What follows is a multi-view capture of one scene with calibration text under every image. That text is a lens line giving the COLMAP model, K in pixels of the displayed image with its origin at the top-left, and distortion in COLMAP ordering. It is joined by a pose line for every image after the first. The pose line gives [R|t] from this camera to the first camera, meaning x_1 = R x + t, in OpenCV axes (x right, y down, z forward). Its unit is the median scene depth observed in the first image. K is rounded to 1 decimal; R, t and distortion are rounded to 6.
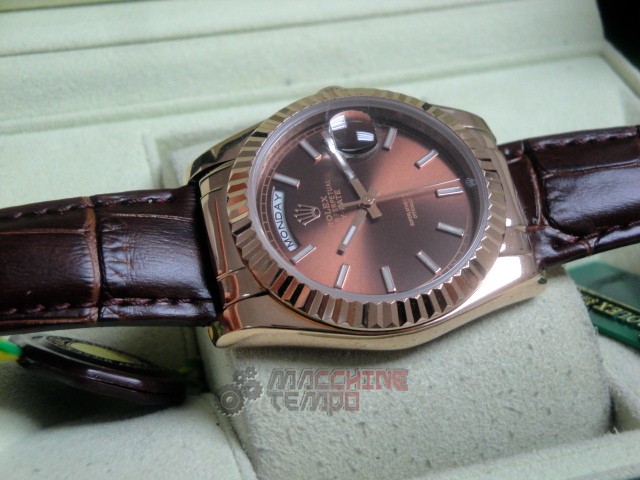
lens RADIAL K [[1018.2, 0, 320.0], [0, 1018.2, 240.0], [0, 0, 1]] dist [0.090169, 0.215900]
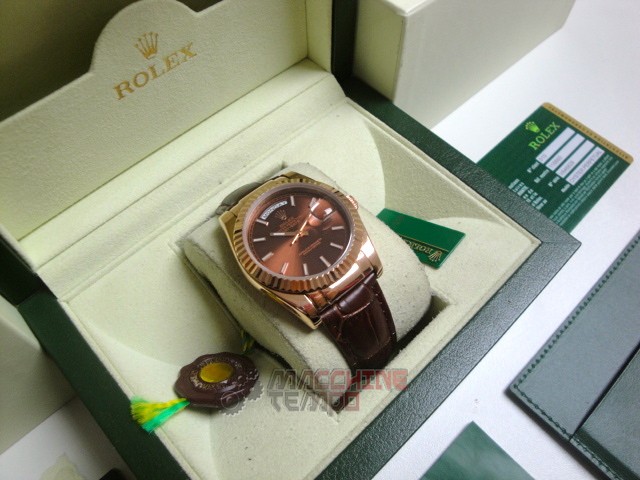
lens RADIAL K [[524.3, 0, 320.3], [0, 524.3, 236.4], [0, 0, 1]] dist [-0.160819, 0.127788]
pose [[0.891124, -0.398765, 0.216527, -0.160164], [0.305530, 0.880103, 0.363414, -0.503248], [-0.335483, -0.257691, 0.906116, 0.000339]]
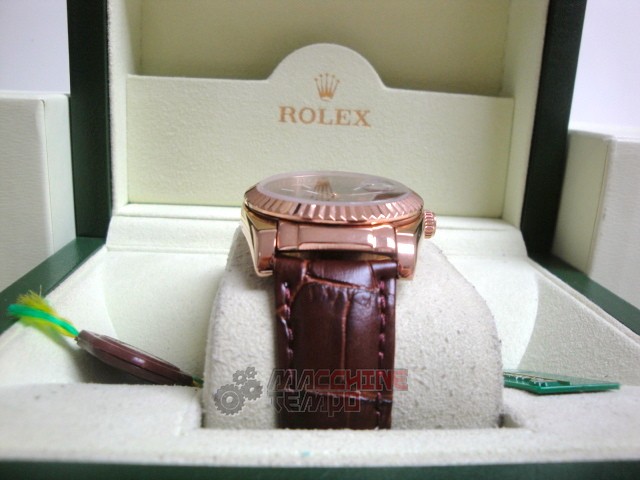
lens RADIAL K [[524.3, 0, 320.3], [0, 524.3, 236.4], [0, 0, 1]] dist [-0.160819, 0.127788]
pose [[0.973887, 0.079918, -0.212504, 0.185183], [-0.163129, 0.897312, -0.410147, 0.237894], [0.157904, 0.434102, 0.886917, 0.319219]]
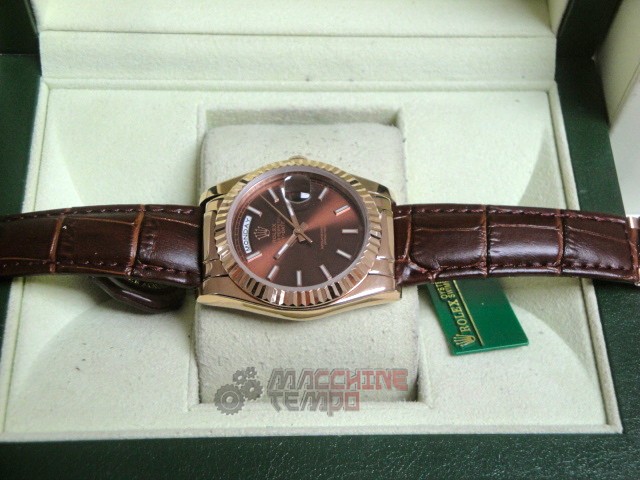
lens RADIAL K [[1001.5, 0, 320.6], [0, 1001.5, 224.5], [0, 0, 1]] dist [0.163091, 0.078035]
pose [[0.965358, 0.230256, -0.122742, 0.277805], [-0.177244, 0.923887, 0.339141, -0.605716], [0.191489, -0.305637, 0.932694, -0.488219]]
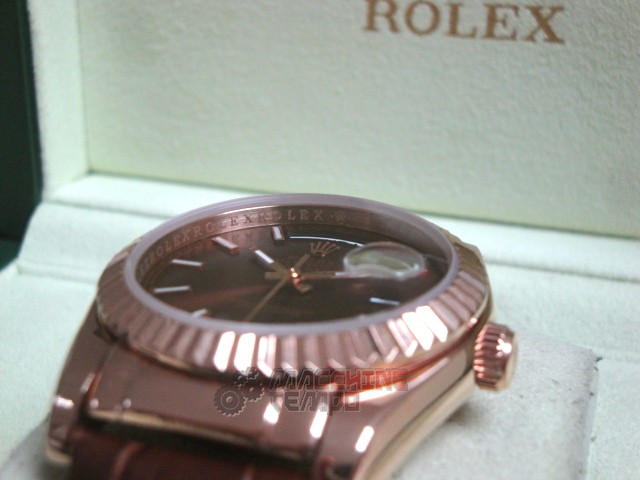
lens RADIAL K [[1005.4, 0, 324.1], [0, 1005.4, 232.6], [0, 0, 1]] dist [0.103973, 0.227069]
pose [[0.827255, 0.189154, -0.529027, 0.414972], [-0.353839, 0.906820, -0.229074, -0.012031], [0.436402, 0.376693, 0.817102, 0.415069]]
